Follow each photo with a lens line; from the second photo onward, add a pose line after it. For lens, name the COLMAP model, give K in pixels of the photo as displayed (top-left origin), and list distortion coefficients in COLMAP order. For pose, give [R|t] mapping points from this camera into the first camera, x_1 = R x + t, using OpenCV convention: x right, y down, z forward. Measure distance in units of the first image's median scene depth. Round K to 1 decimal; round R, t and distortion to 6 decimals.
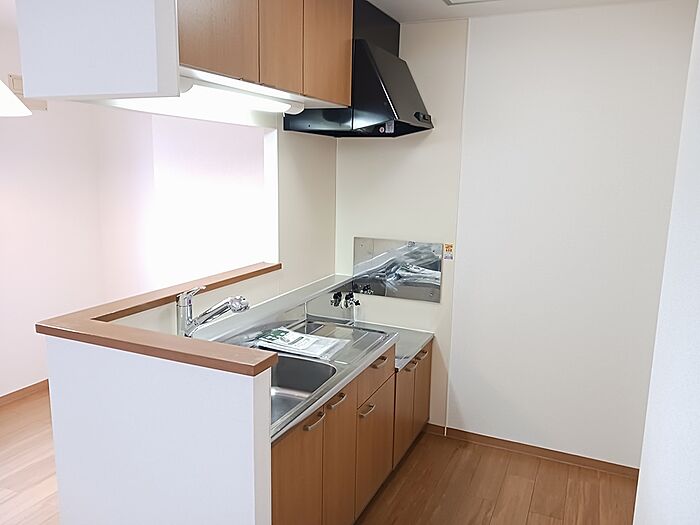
lens RADIAL K [[544.2, 0, 349.1], [0, 544.2, 266.5], [0, 0, 1]] dist [0.014239, -0.000411]
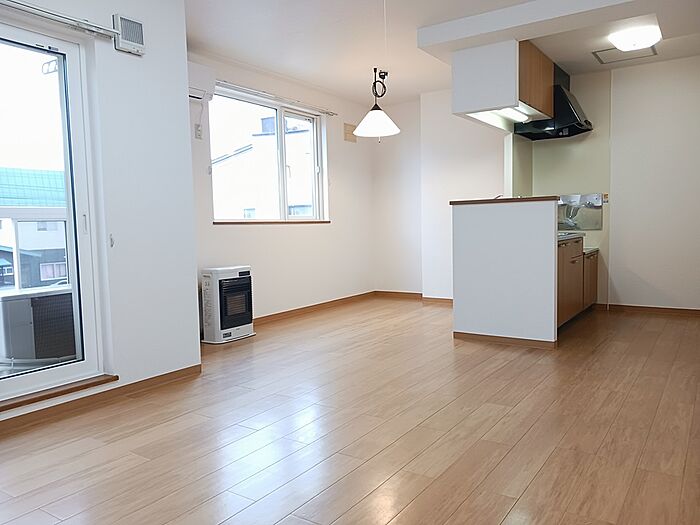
lens RADIAL K [[544.2, 0, 348.8], [0, 544.2, 258.1], [0, 0, 1]] dist [0.014239, -0.000411]
pose [[0.985843, -0.023032, -0.166082, -0.336713], [0.004014, 0.993479, -0.113948, 0.352950], [0.167624, 0.111668, 0.979506, -0.815709]]
